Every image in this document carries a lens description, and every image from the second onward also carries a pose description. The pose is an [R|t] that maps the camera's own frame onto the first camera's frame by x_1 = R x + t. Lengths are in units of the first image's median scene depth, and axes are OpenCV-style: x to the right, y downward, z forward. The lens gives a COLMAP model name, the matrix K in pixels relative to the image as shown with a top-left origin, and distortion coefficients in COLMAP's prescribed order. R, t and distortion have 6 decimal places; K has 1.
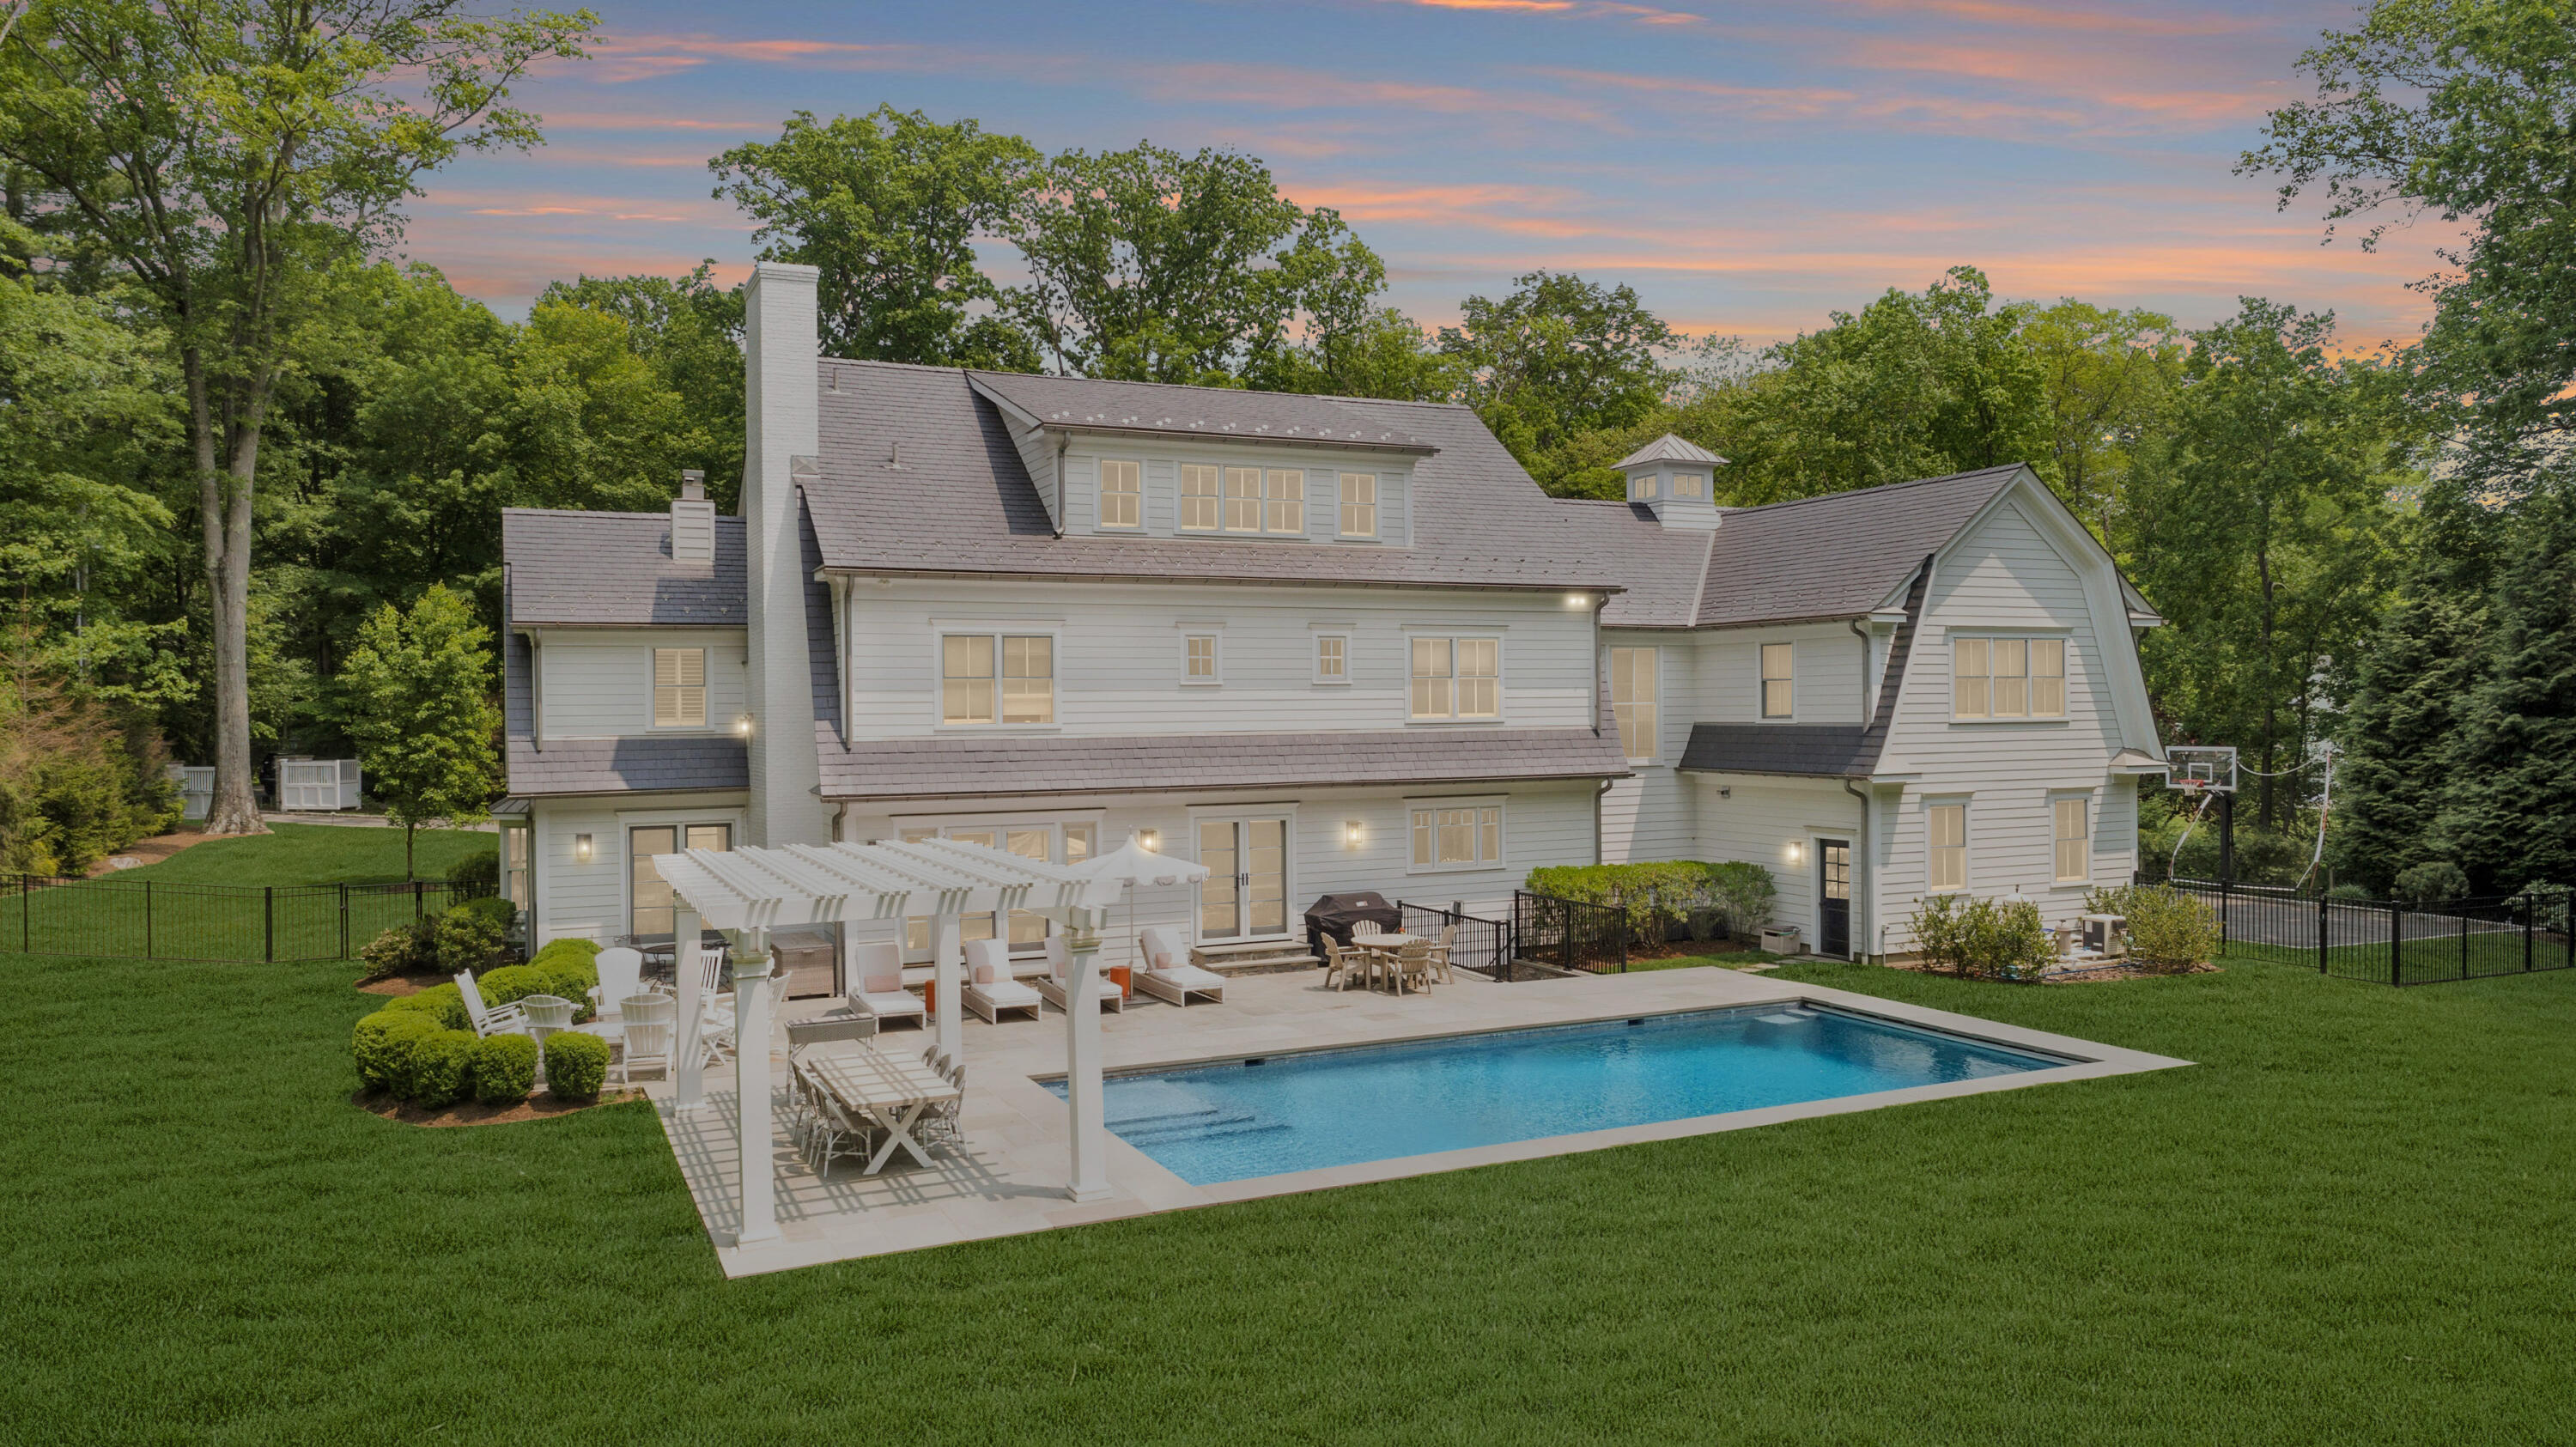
lens RADIAL K [[1686.4, 0, 1288.0], [0, 1686.4, 723.5], [0, 0, 1]] dist [-0.017856, 0.002795]
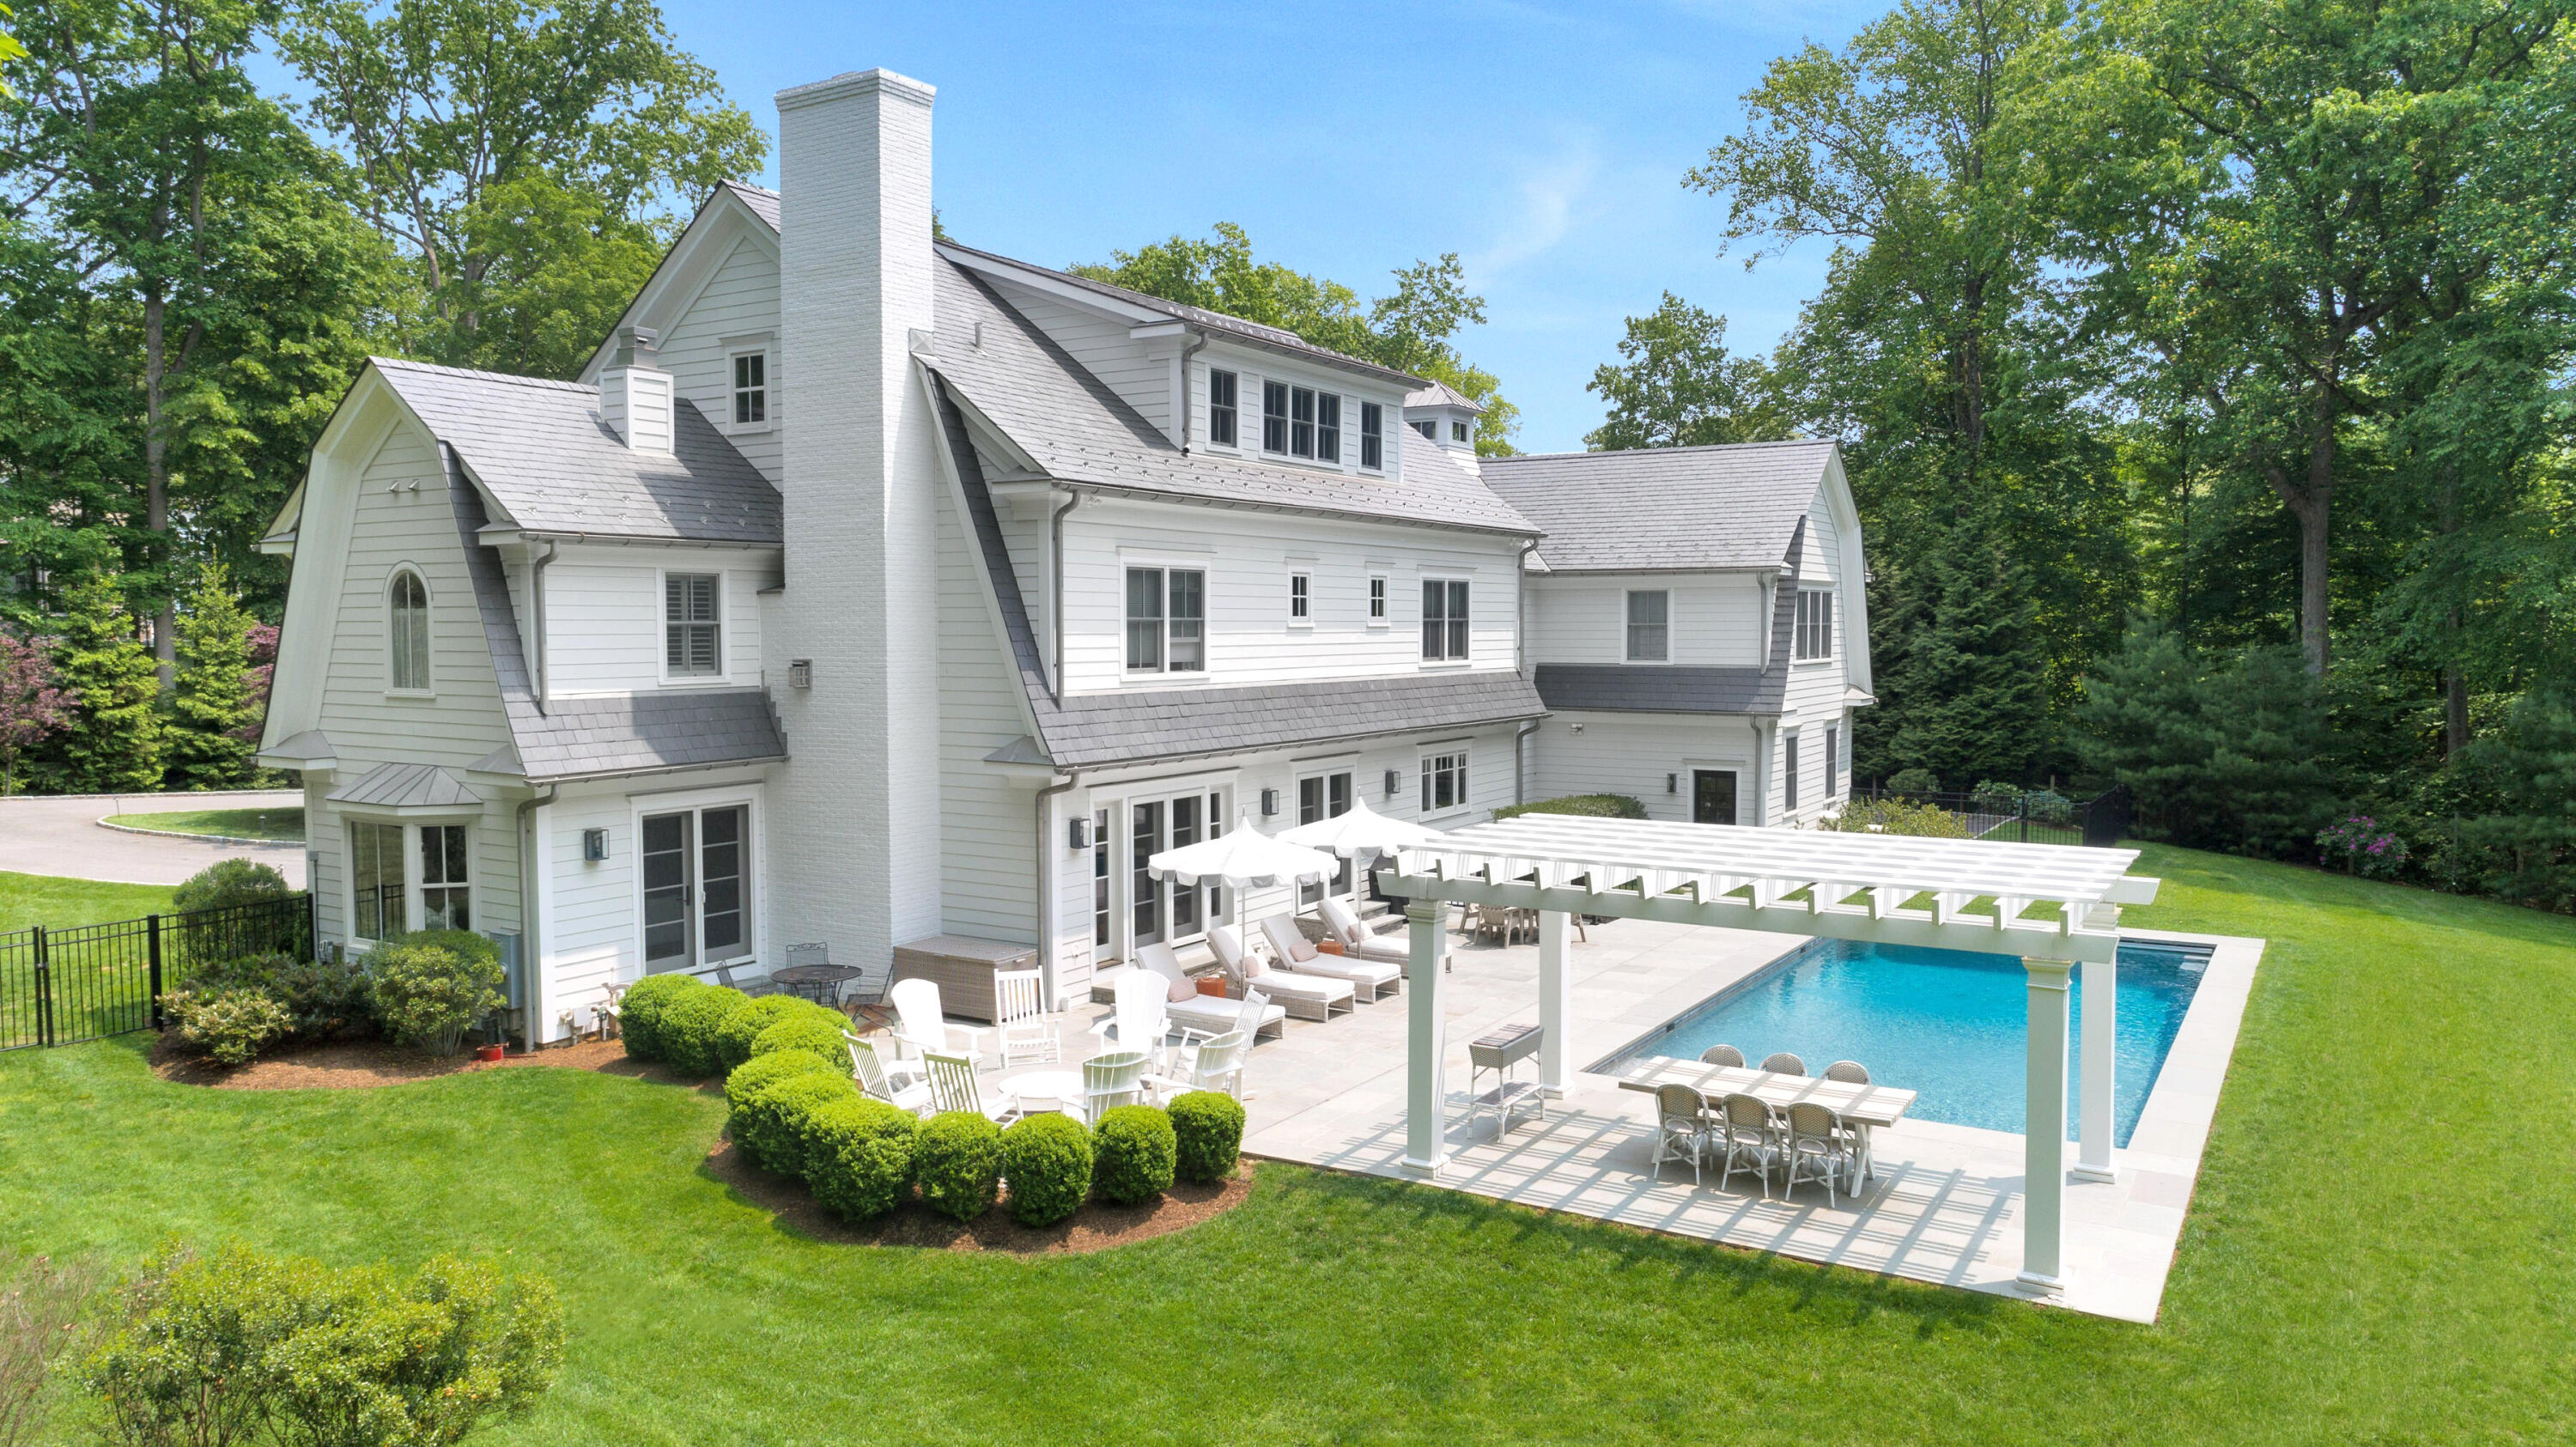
lens RADIAL K [[1686.4, 0, 1288.0], [0, 1686.4, 723.5], [0, 0, 1]] dist [-0.017856, 0.002795]
pose [[0.844178, -0.022379, 0.535596, -0.485917], [-0.002473, 0.998955, 0.045637, -0.011157], [-0.536058, -0.039850, 0.843240, 0.209208]]
